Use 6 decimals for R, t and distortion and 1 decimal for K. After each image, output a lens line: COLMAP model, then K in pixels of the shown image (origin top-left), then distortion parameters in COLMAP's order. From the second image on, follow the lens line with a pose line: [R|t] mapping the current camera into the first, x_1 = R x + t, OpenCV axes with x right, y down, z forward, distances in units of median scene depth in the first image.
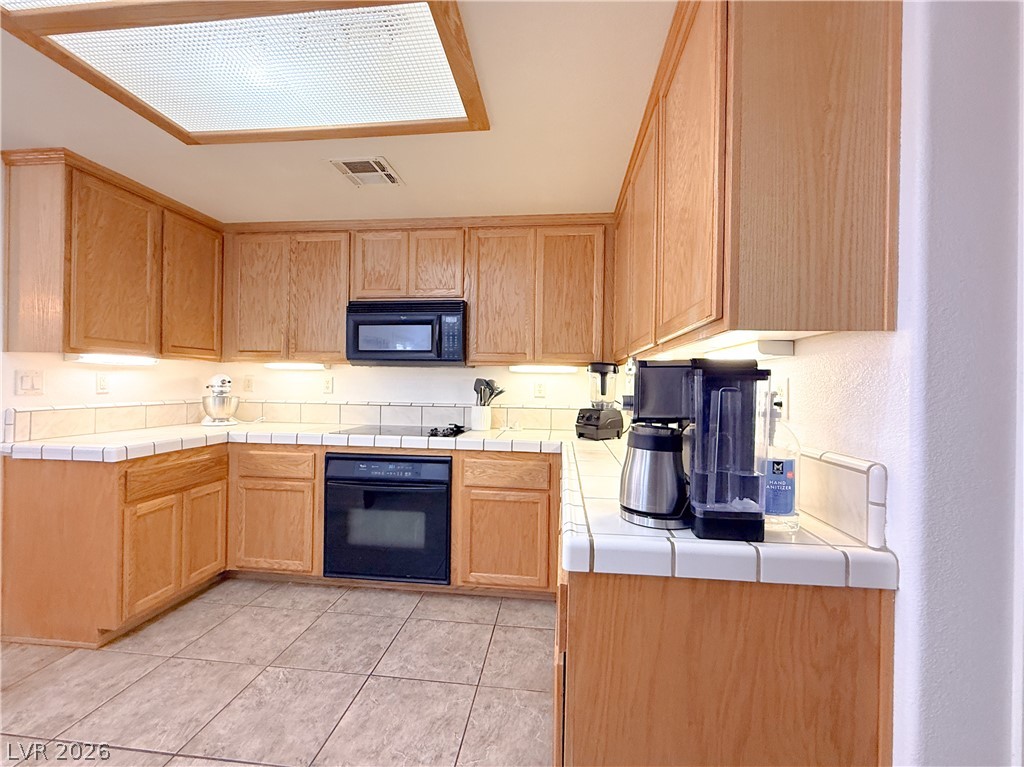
lens RADIAL K [[440.7, 0, 512.0], [0, 440.7, 383.5], [0, 0, 1]] dist [0.000453, 0.000170]
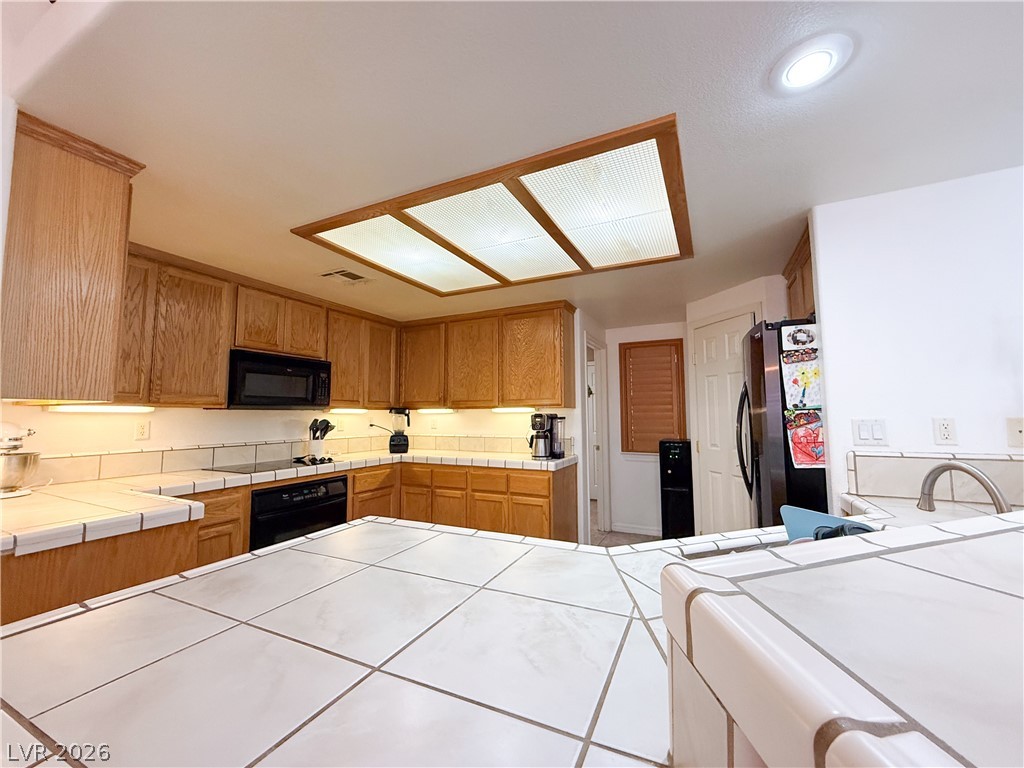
lens RADIAL K [[407.9, 0, 512.0], [0, 407.9, 384.0], [0, 0, 1]] dist [0.000452, 0.000037]
pose [[0.333382, 0.054969, 0.941188, -1.077091], [0.010023, 0.998036, -0.061839, -0.035089], [-0.942739, 0.030050, 0.332176, 0.048382]]
